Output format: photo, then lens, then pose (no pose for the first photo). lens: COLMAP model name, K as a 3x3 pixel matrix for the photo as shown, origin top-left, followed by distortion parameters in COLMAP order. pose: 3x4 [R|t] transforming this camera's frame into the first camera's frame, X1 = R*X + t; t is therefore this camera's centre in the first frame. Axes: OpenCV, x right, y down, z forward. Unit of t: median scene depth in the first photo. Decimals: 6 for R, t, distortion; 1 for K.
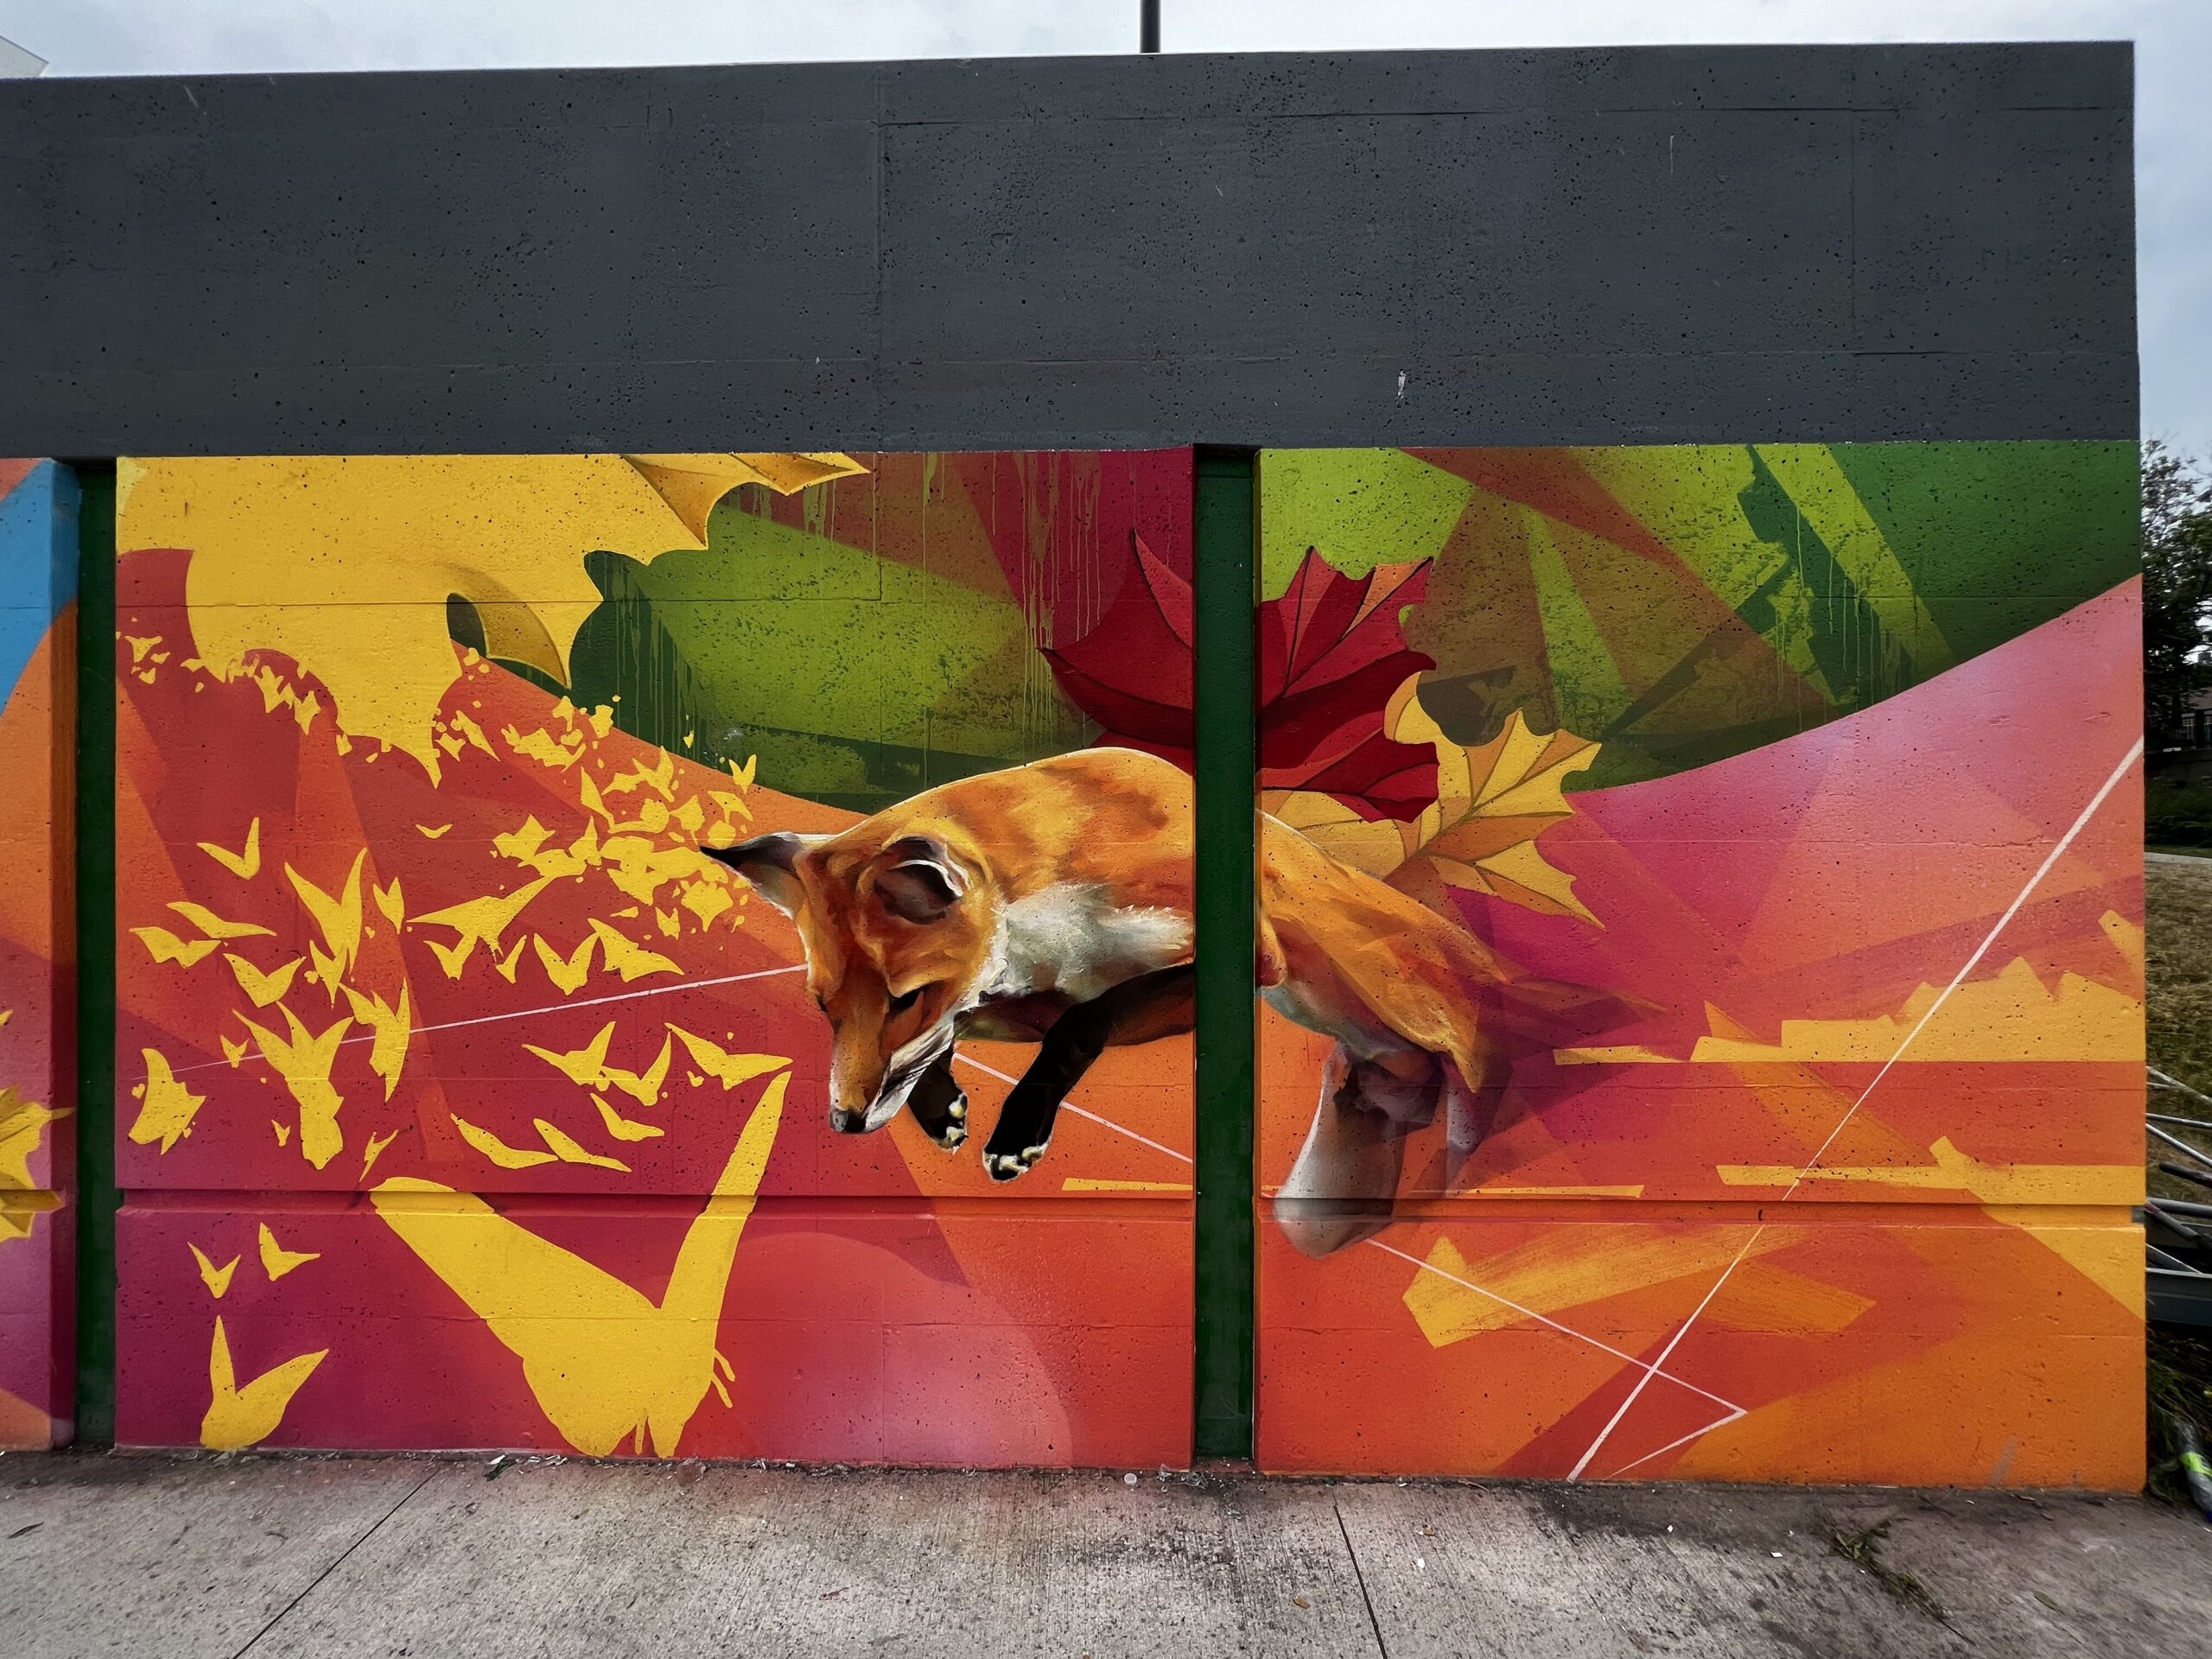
lens RADIAL K [[888.6, 0, 1106.1], [0, 888.6, 830.6], [0, 0, 1]] dist [0.000972, 0.000419]
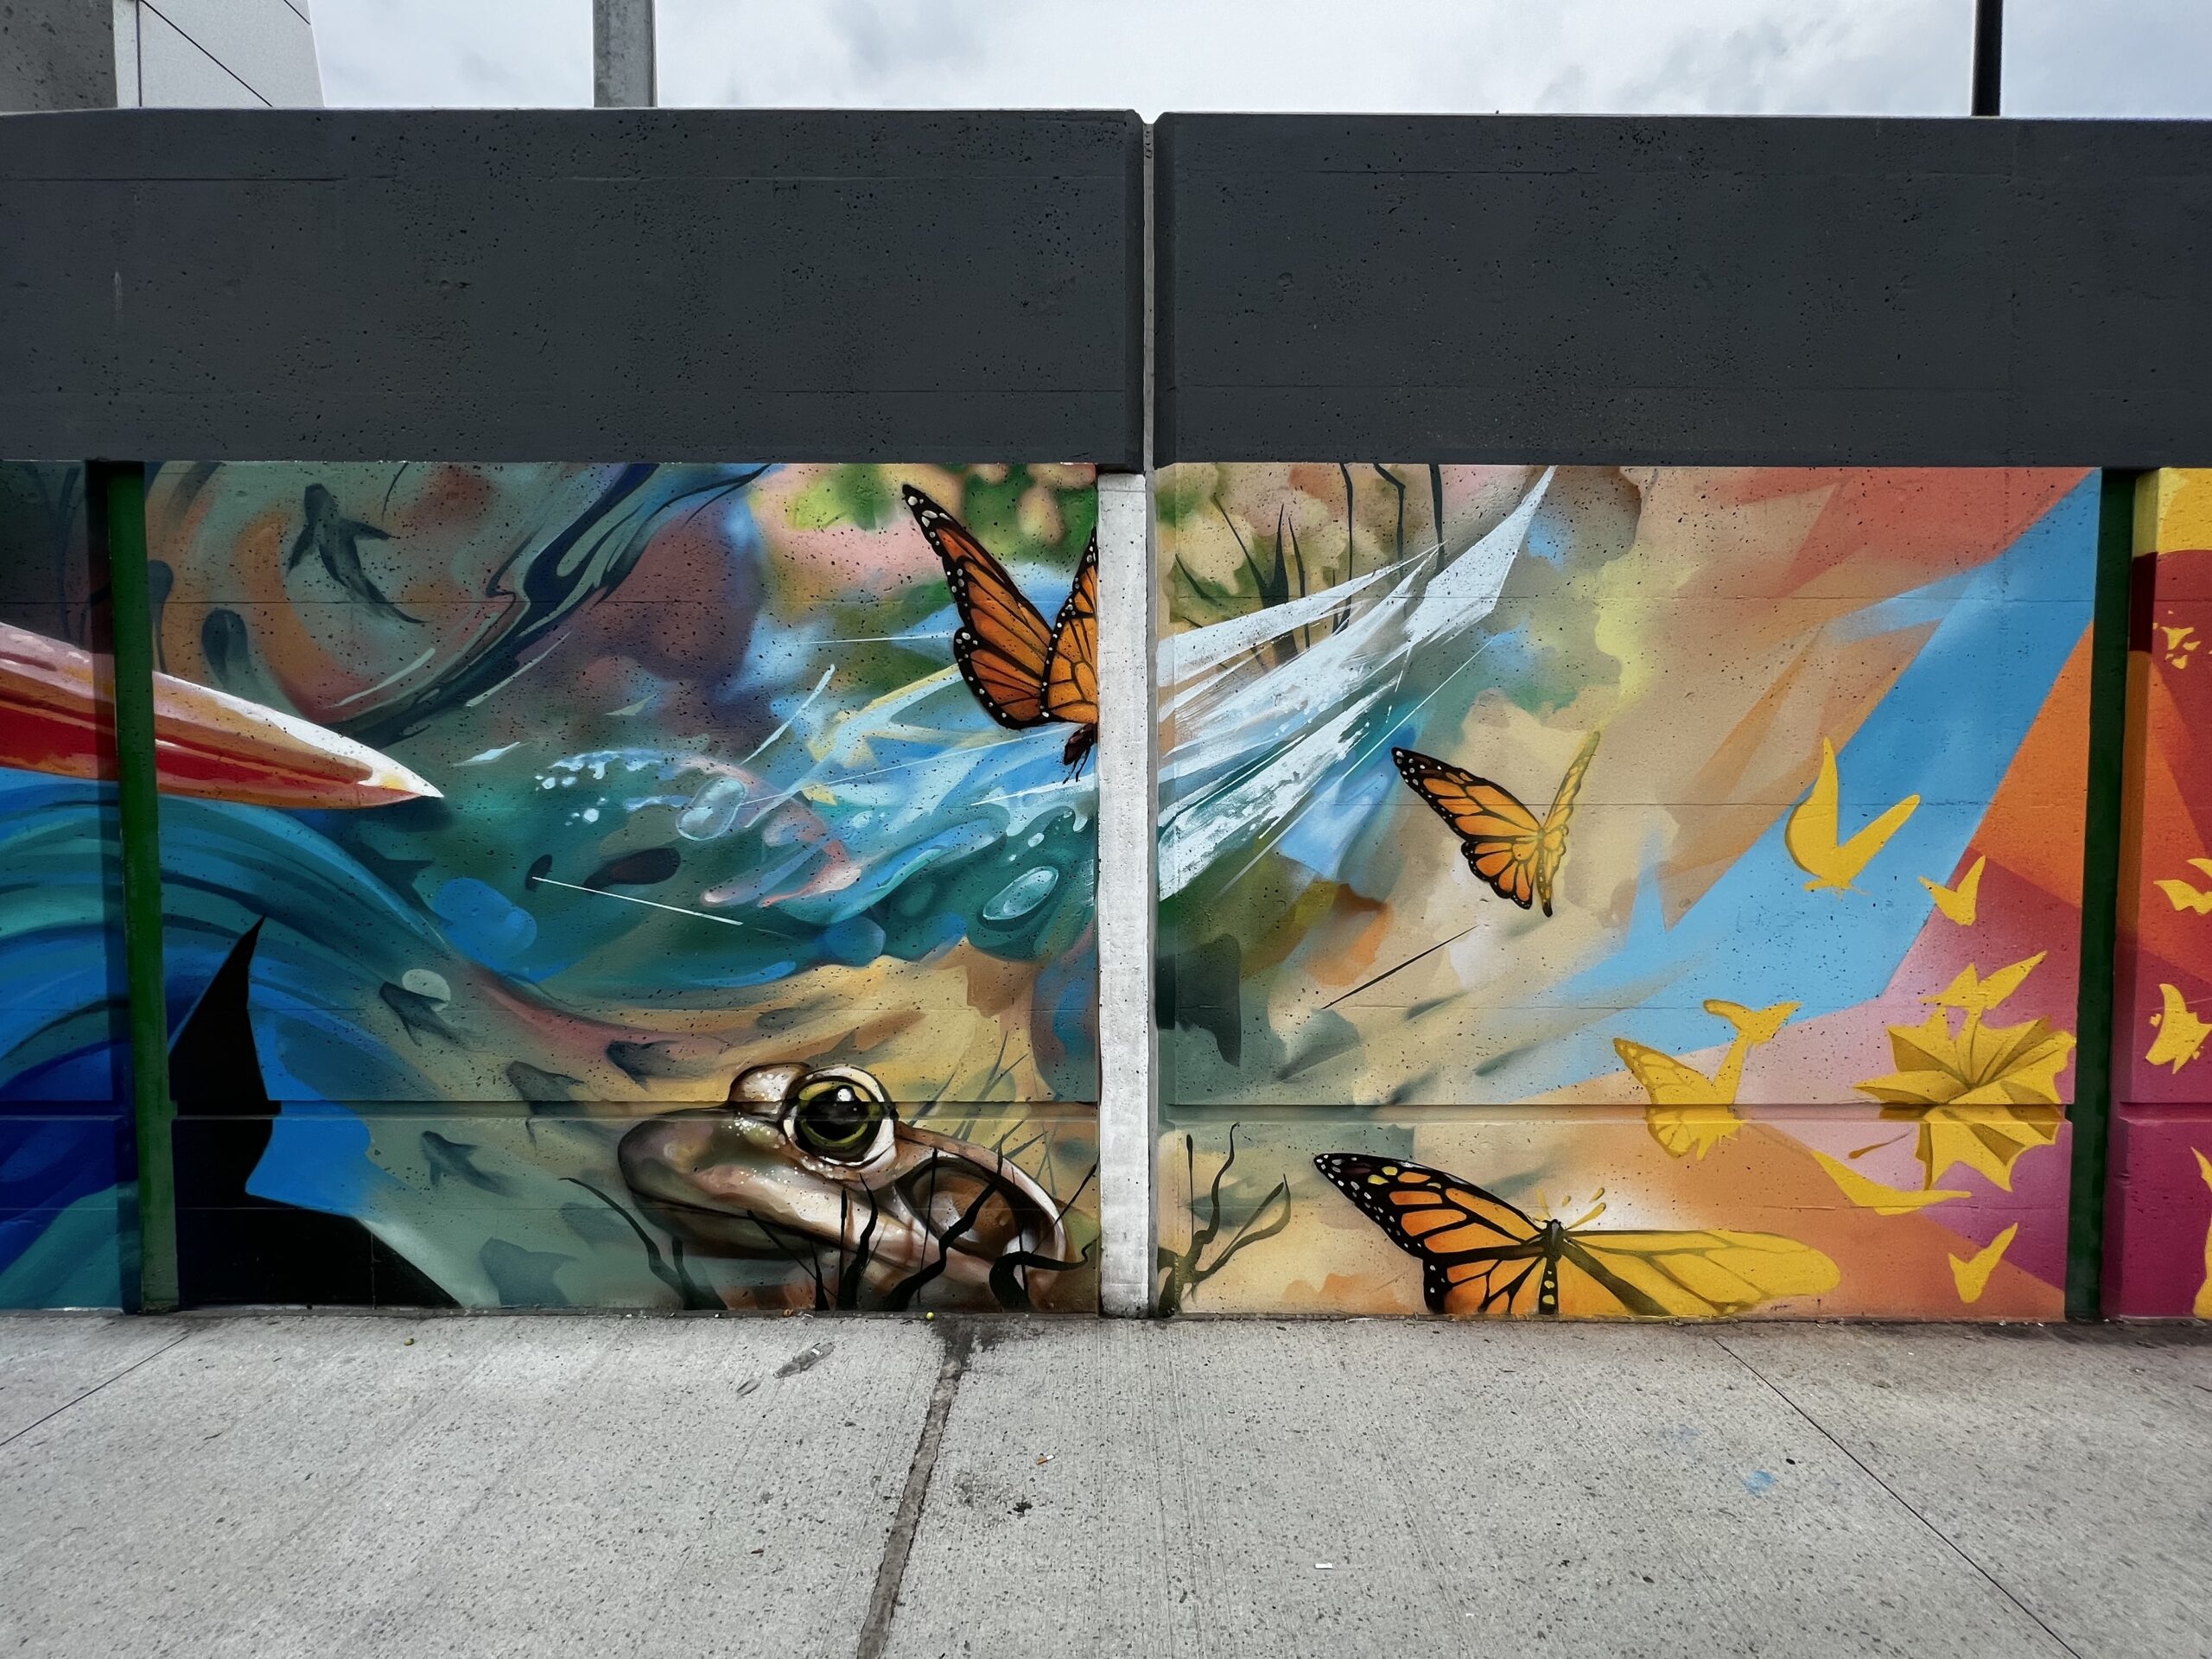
lens RADIAL K [[888.6, 0, 1103.7], [0, 888.6, 829.5], [0, 0, 1]] dist [0.000972, 0.000419]
pose [[0.999172, -0.000772, 0.040685, -2.506316], [-0.000944, 0.999111, 0.042135, -0.004755], [-0.040682, -0.042139, 0.998283, -0.098783]]
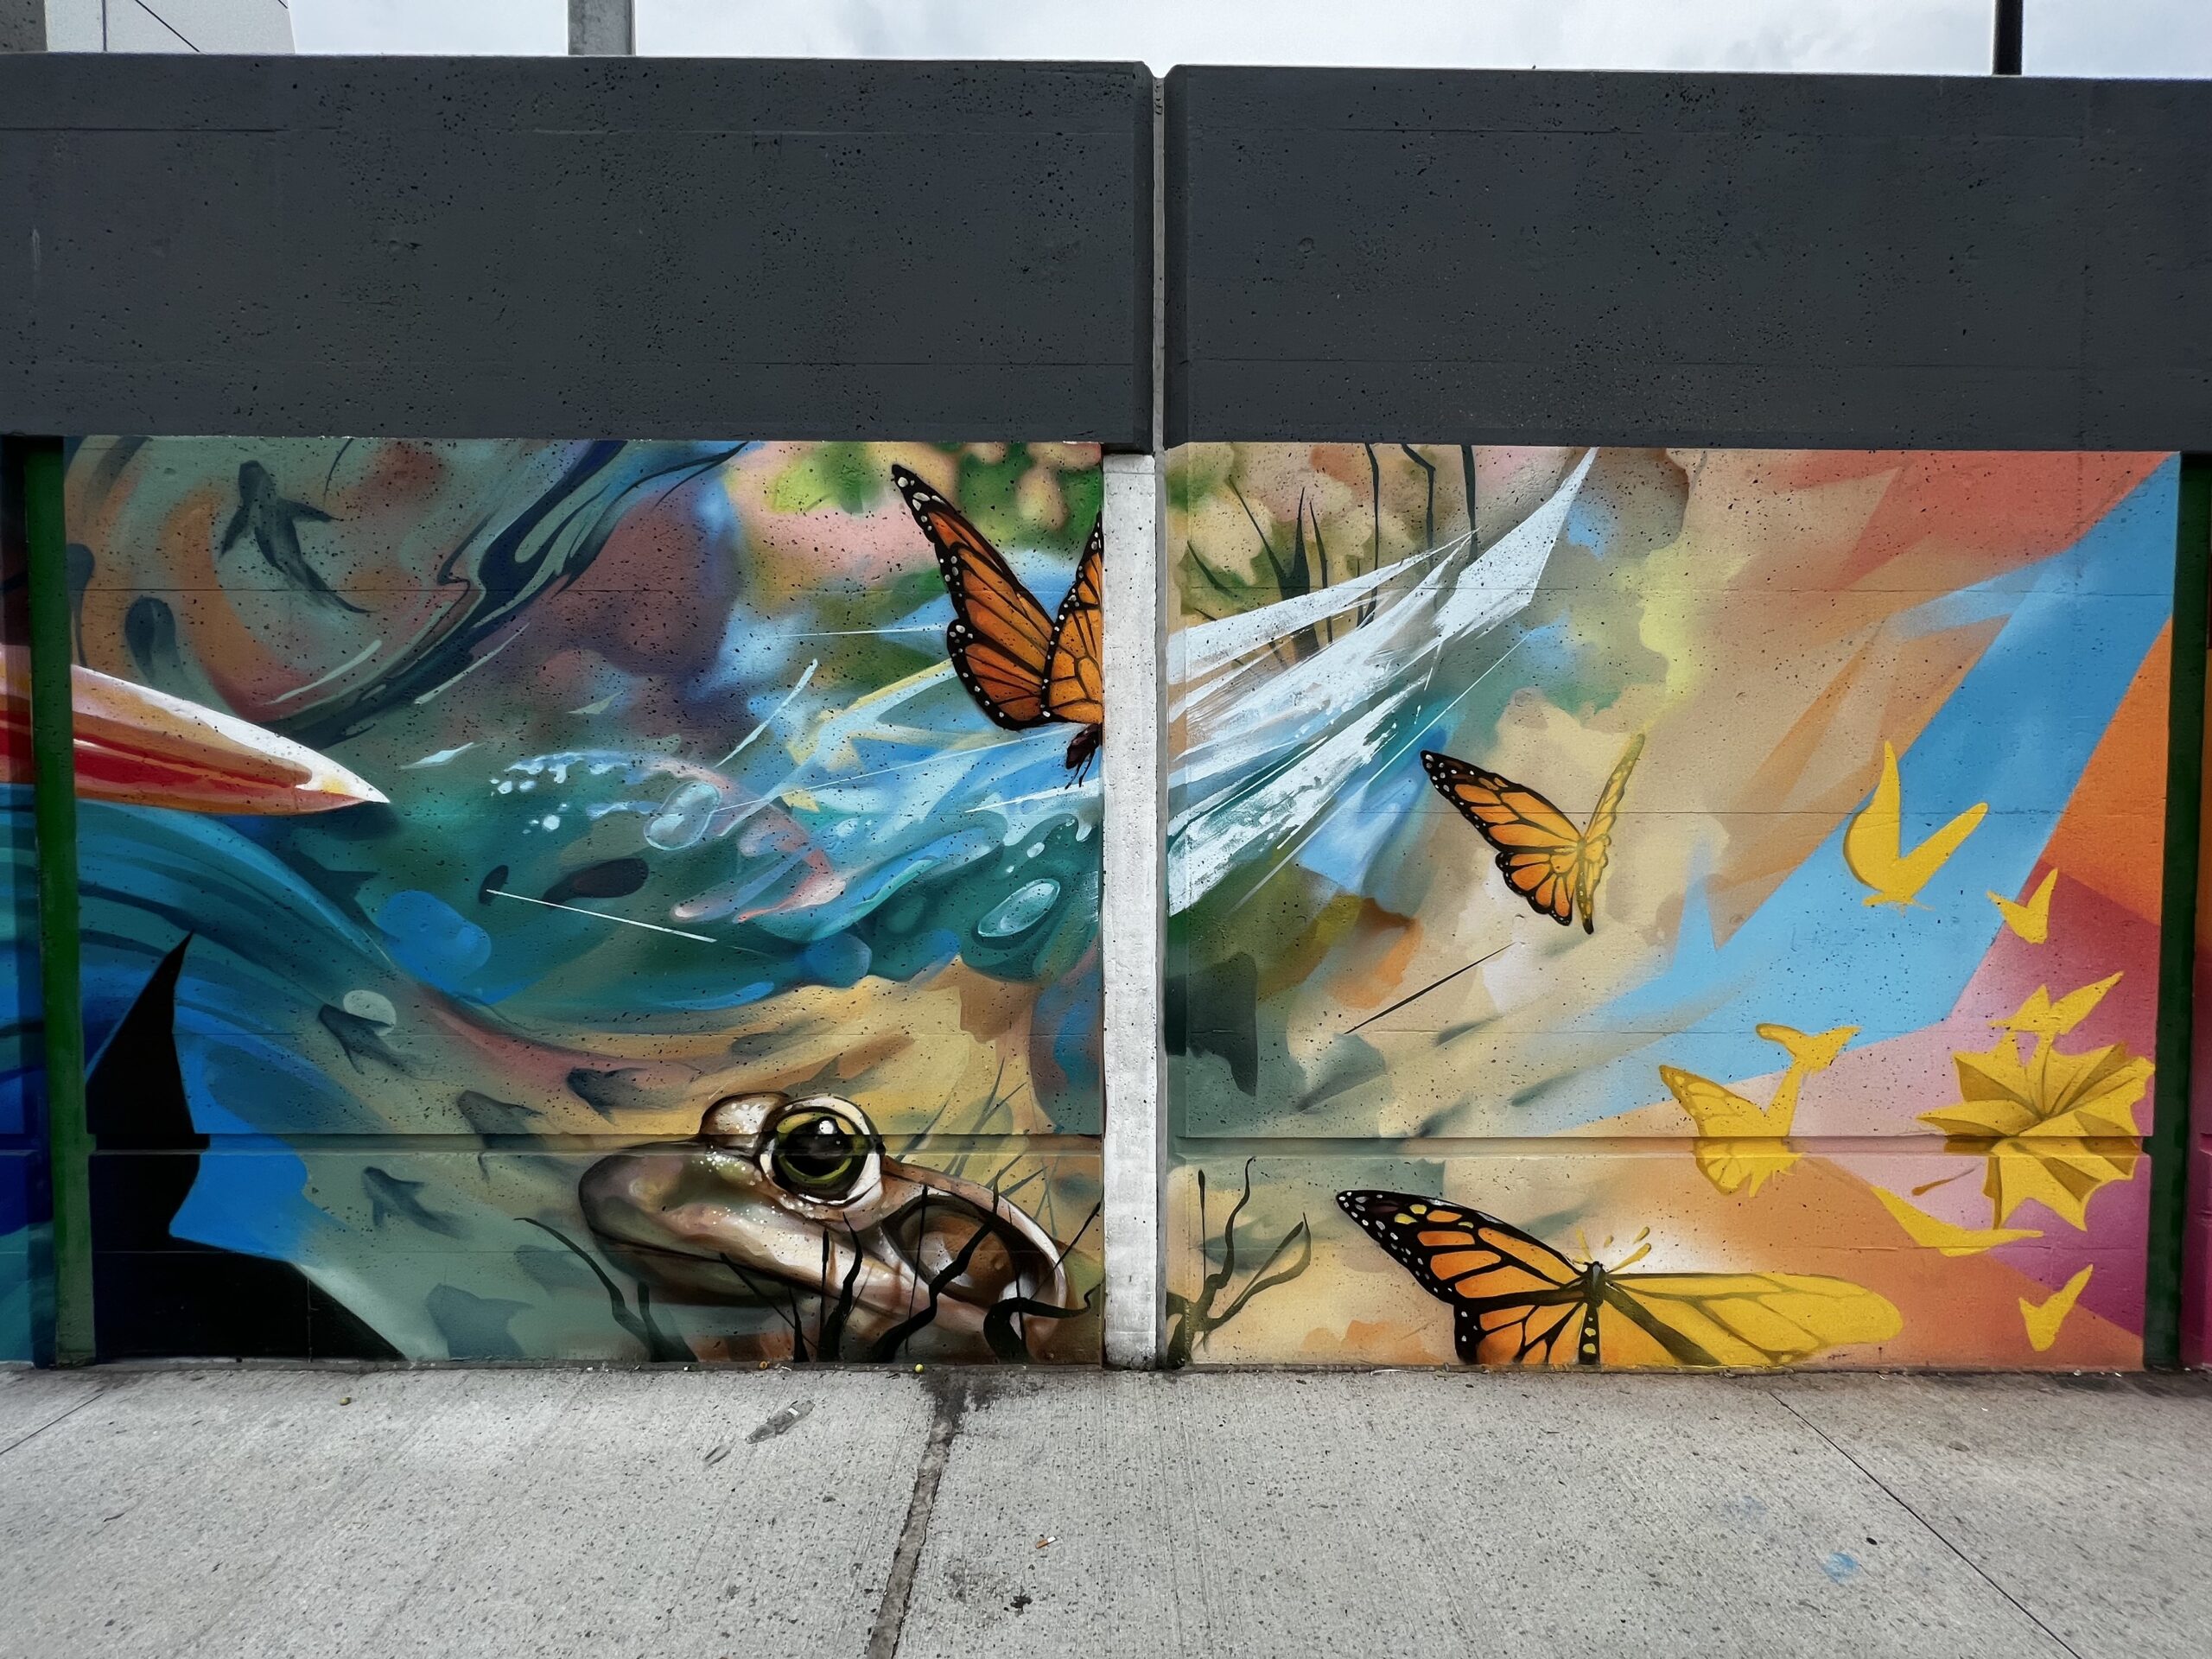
lens RADIAL K [[888.6, 0, 1102.5], [0, 888.6, 830.2], [0, 0, 1]] dist [0.000972, 0.000419]
pose [[0.998948, 0.001176, 0.045845, -2.515670], [-0.002816, 0.999357, 0.035742, -0.004636], [-0.045774, -0.035834, 0.998309, -0.011102]]
